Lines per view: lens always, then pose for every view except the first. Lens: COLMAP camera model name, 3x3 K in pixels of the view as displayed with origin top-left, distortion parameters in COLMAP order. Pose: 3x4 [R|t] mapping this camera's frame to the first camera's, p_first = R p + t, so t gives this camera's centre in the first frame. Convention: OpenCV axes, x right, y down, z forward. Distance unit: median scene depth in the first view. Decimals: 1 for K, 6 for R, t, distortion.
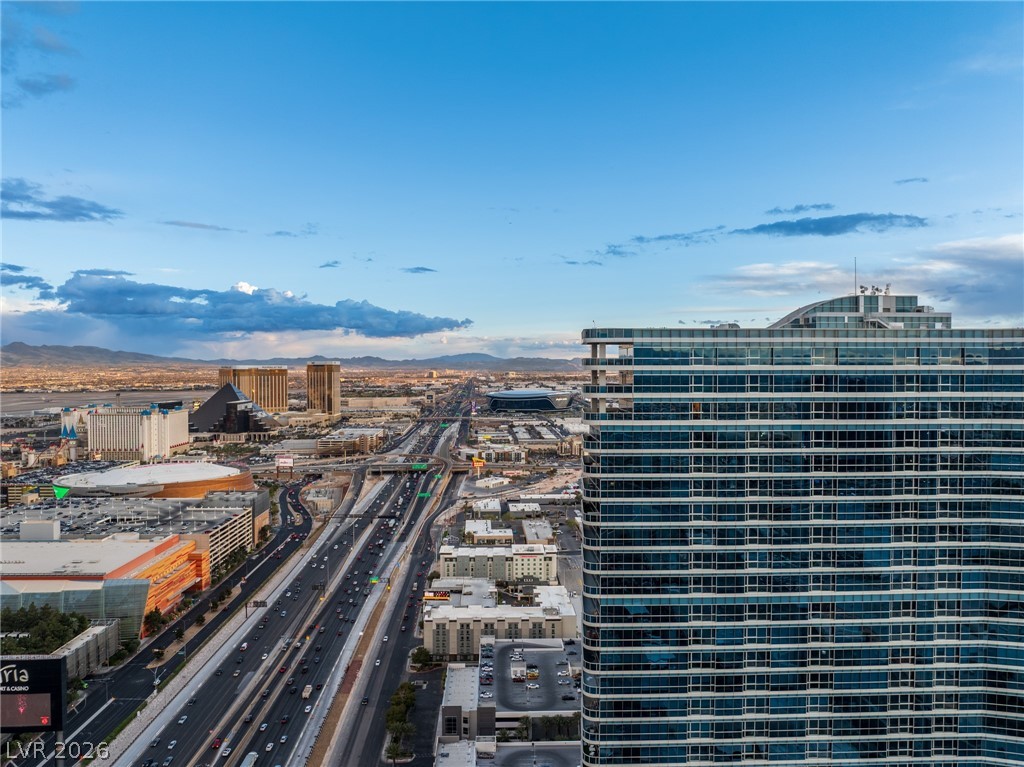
lens RADIAL K [[722.0, 0, 512.0], [0, 722.0, 383.5], [0, 0, 1]] dist [-0.039132, 0.003926]
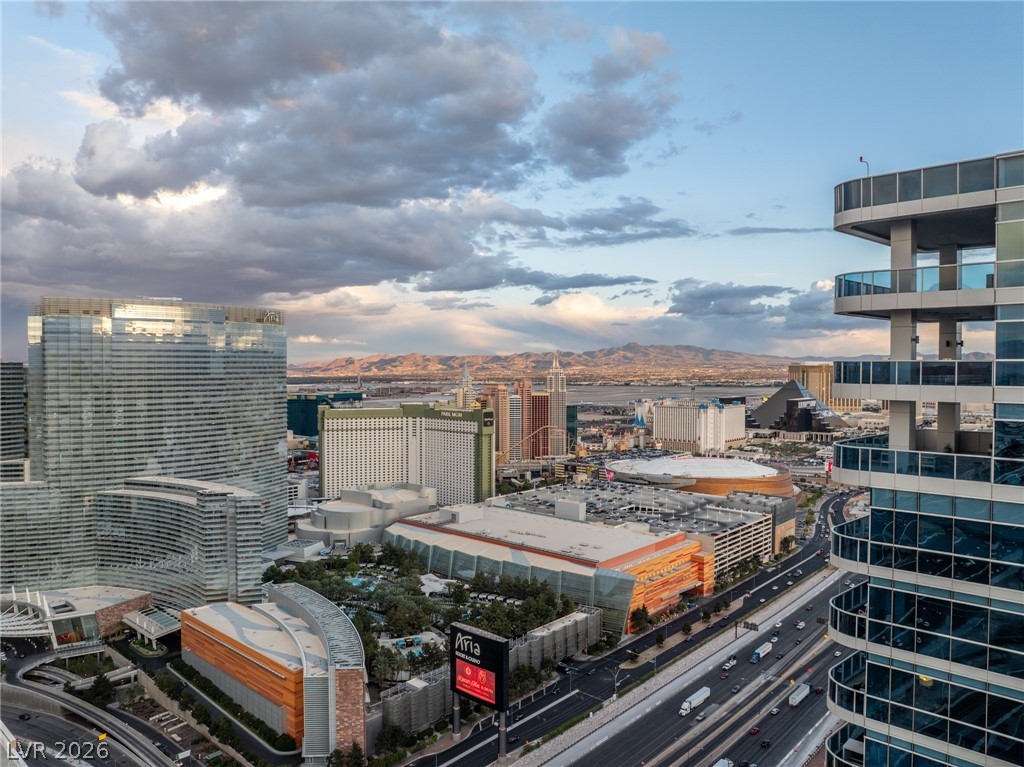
lens RADIAL K [[722.0, 0, 512.0], [0, 722.0, 383.5], [0, 0, 1]] dist [-0.039132, 0.003926]
pose [[0.712062, 0.019502, -0.701846, 0.040393], [-0.016946, 0.999800, 0.010589, 0.002628], [0.701912, 0.004354, 0.712250, 0.124362]]
